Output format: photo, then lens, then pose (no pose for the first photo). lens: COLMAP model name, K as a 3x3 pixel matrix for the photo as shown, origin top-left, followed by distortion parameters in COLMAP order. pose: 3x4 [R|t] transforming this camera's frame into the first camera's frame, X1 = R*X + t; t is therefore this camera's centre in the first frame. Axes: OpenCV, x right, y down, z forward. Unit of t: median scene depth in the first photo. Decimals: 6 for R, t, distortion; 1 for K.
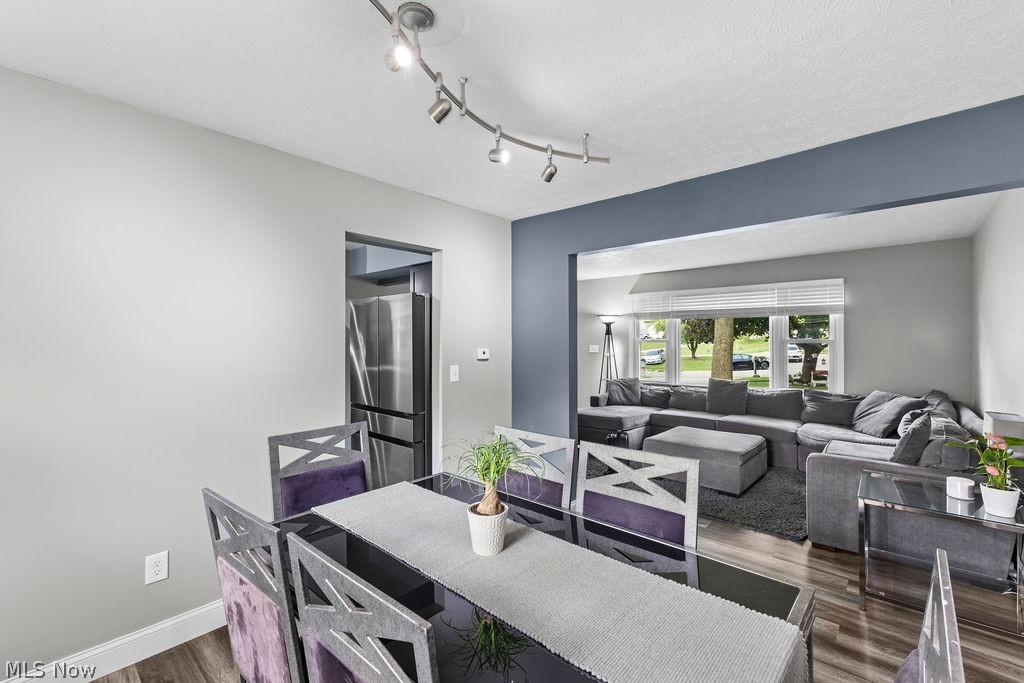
lens RADIAL K [[447.3, 0, 509.5], [0, 447.3, 341.3], [0, 0, 1]] dist [0.015075, -0.001121]
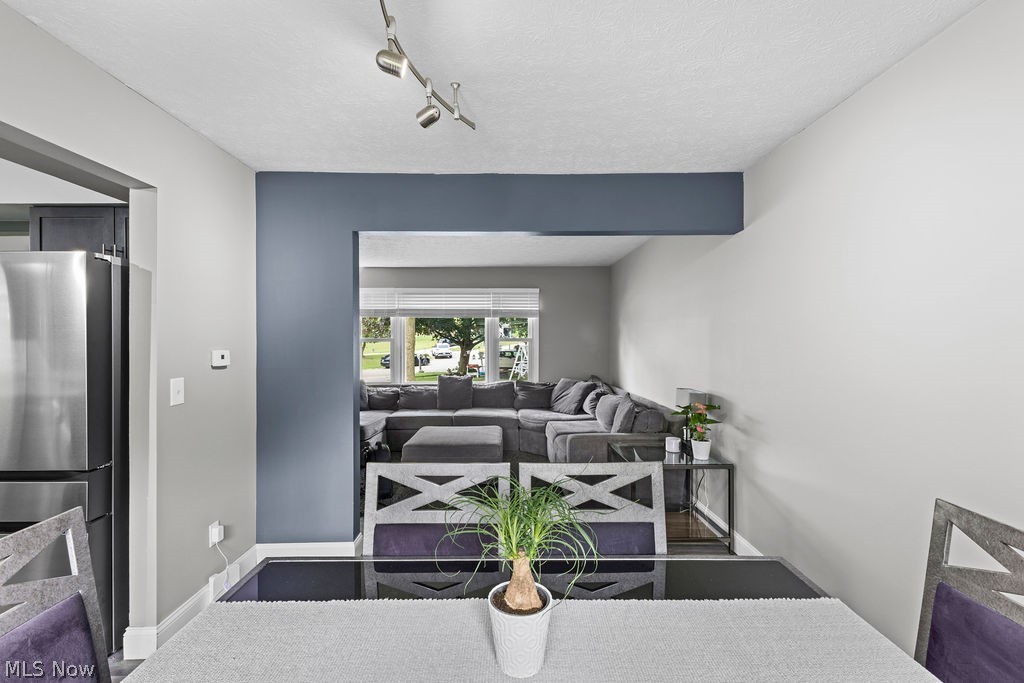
lens RADIAL K [[447.3, 0, 517.7], [0, 447.3, 339.3], [0, 0, 1]] dist [0.015075, -0.001121]
pose [[0.735584, -0.000411, 0.677433, -0.129730], [0.002314, 0.999996, -0.001905, 0.001216], [-0.677430, 0.002969, 0.735582, 0.141207]]
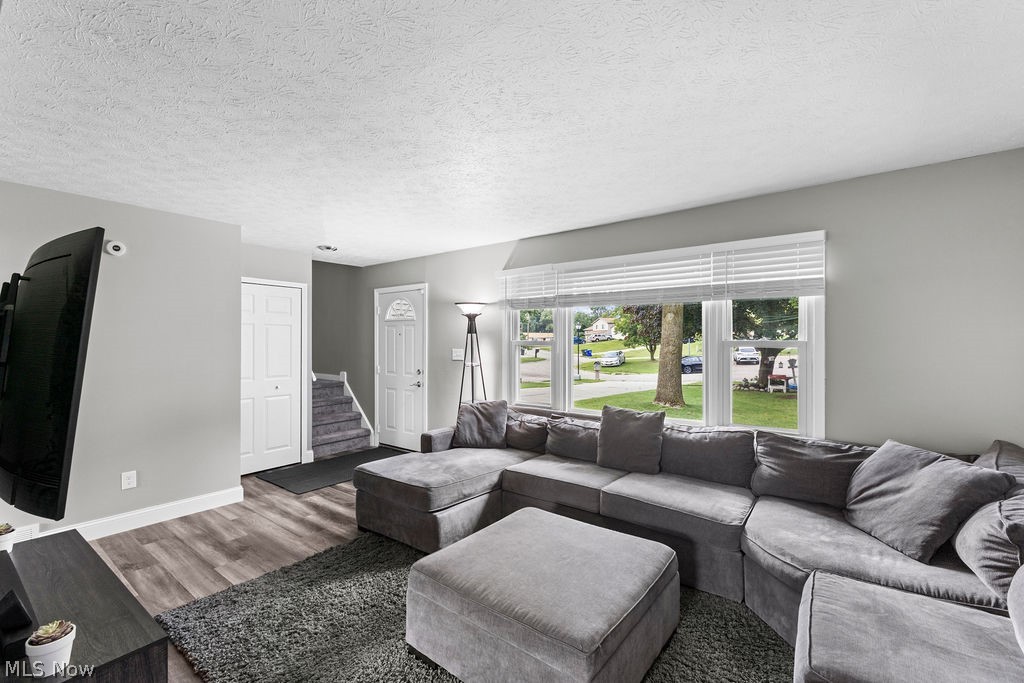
lens RADIAL K [[447.3, 0, 509.2], [0, 447.3, 341.4], [0, 0, 1]] dist [0.015075, -0.001121]
pose [[0.997689, 0.001810, 0.067916, 0.317462], [-0.001662, 0.999996, -0.002234, -0.001709], [-0.067920, 0.002116, 0.997689, 0.475429]]
